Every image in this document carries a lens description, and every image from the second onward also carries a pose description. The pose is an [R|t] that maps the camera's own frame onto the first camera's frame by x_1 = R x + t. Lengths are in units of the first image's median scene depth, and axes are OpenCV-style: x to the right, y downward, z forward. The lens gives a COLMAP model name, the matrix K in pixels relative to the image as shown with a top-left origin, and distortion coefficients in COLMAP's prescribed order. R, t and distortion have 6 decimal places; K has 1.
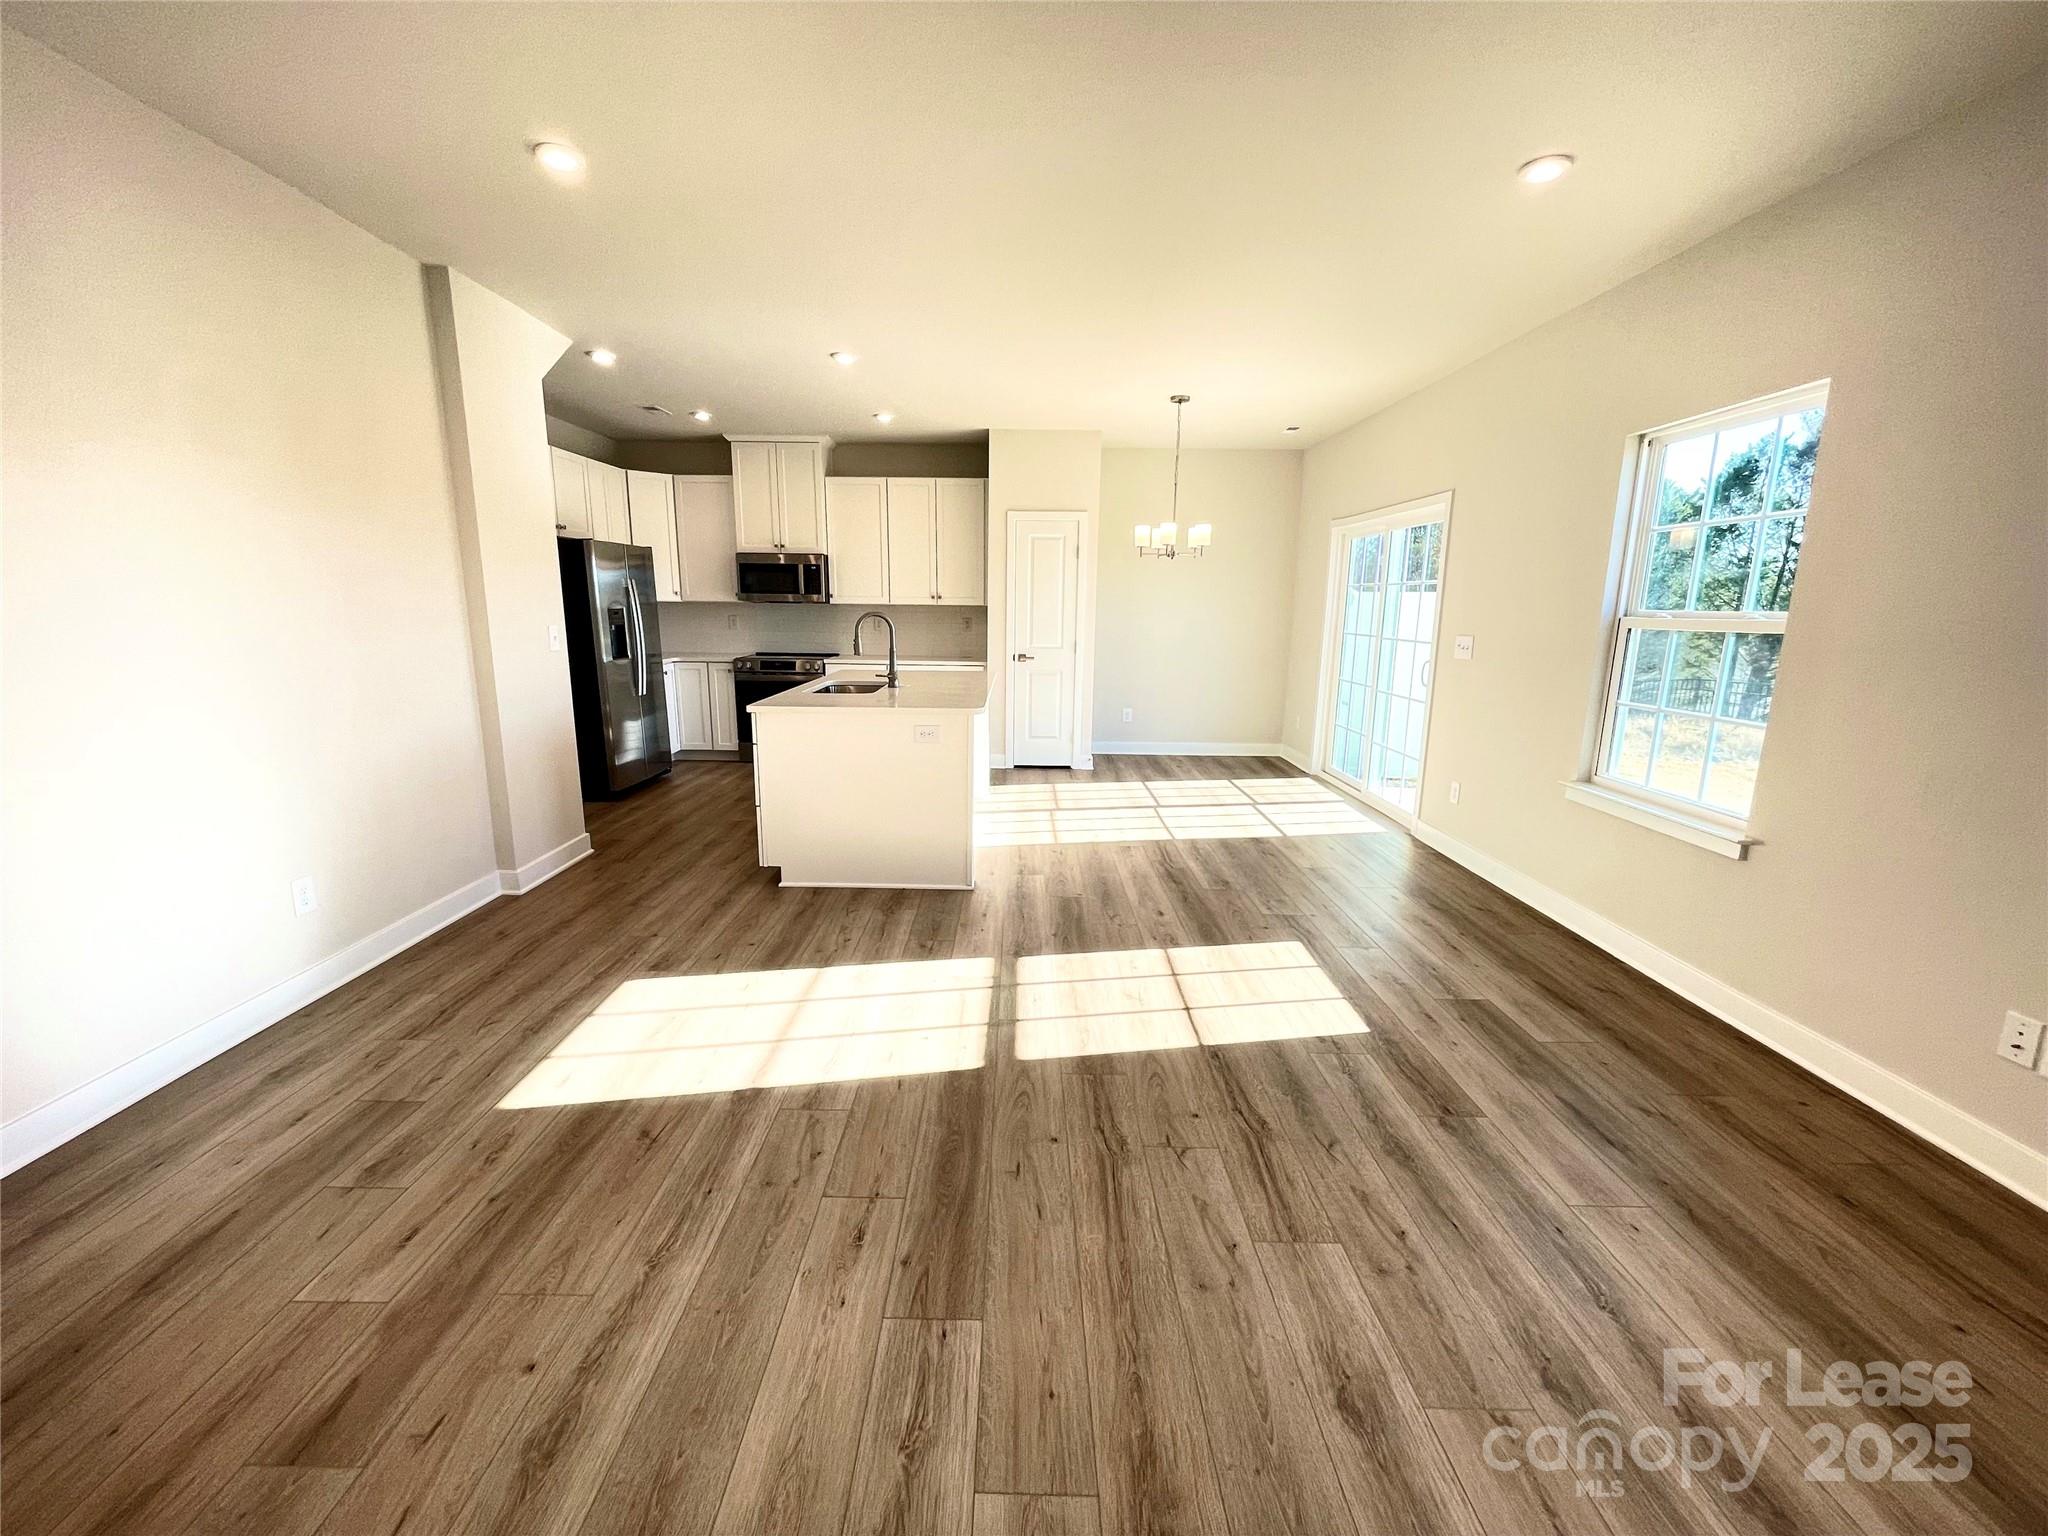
lens RADIAL K [[819.0, 0, 1009.9], [0, 819.0, 771.2], [0, 0, 1]] dist [-0.004945, 0.000313]
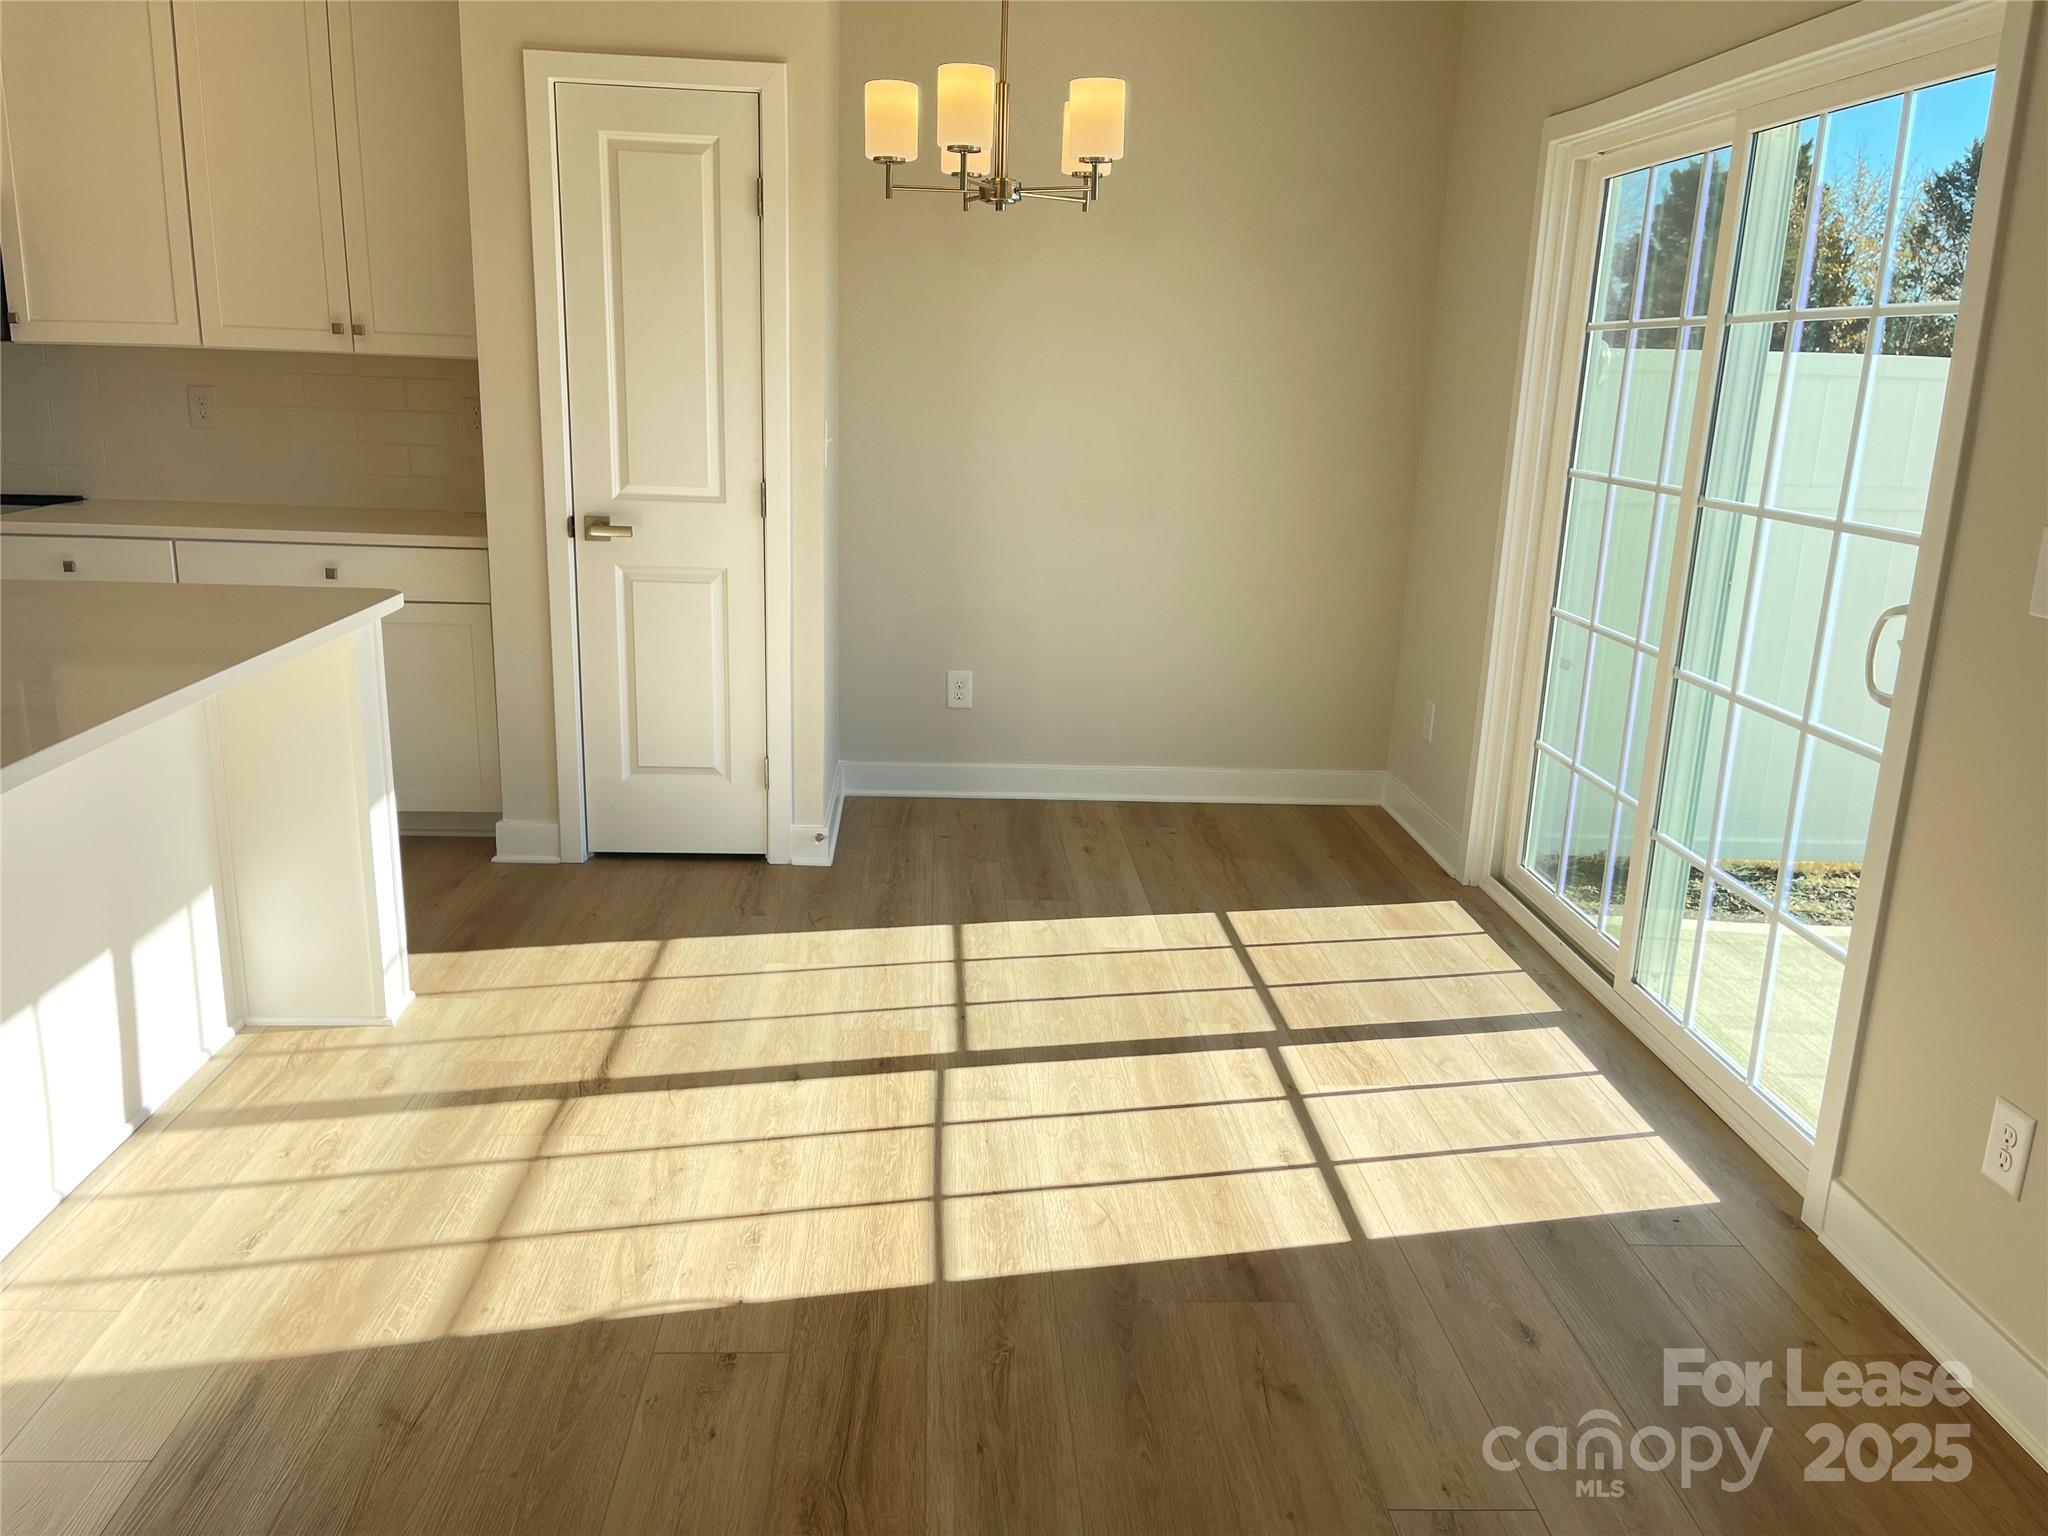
lens RADIAL K [[1550.2, 0, 1025.2], [0, 1550.2, 768.9], [0, 0, 1]] dist [0.035289, -0.026138]
pose [[0.997302, 0.006605, 0.073104, 0.171425], [-0.010582, 0.998477, 0.054143, -0.097520], [-0.072635, -0.054771, 0.995854, 0.459016]]
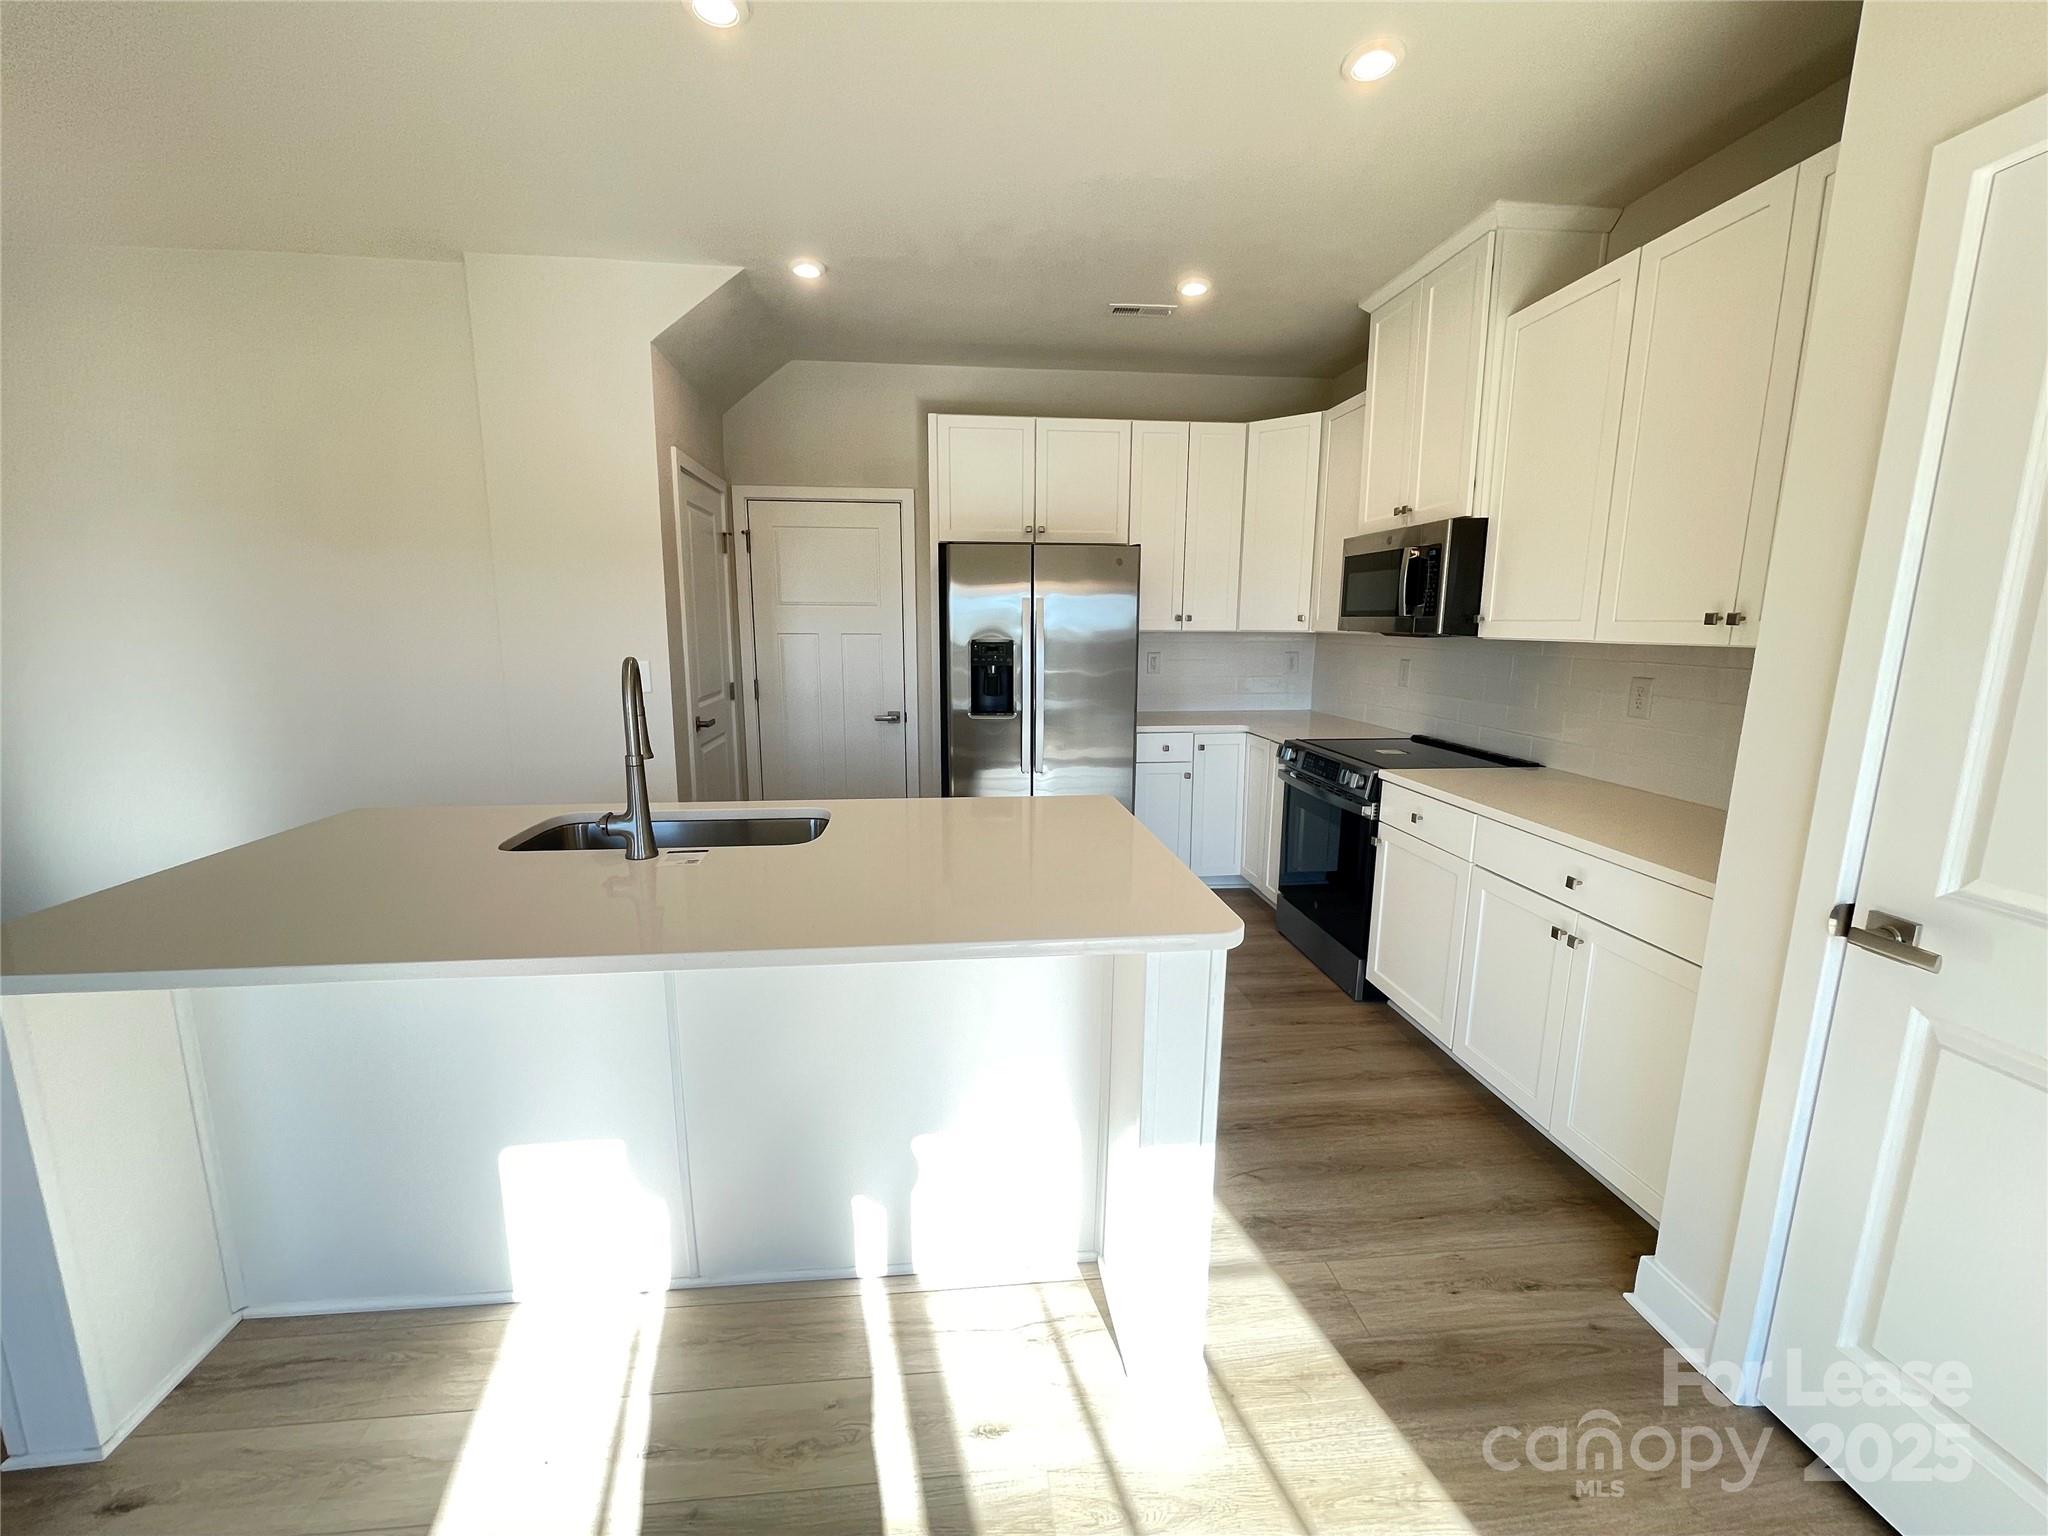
lens RADIAL K [[819.0, 0, 1019.1], [0, 819.0, 766.2], [0, 0, 1]] dist [-0.004945, 0.000313]
pose [[0.111151, 0.165755, -0.979883, 0.207784], [-0.208149, 0.968006, 0.140135, -0.198835], [0.971761, 0.188386, 0.142096, 0.955453]]
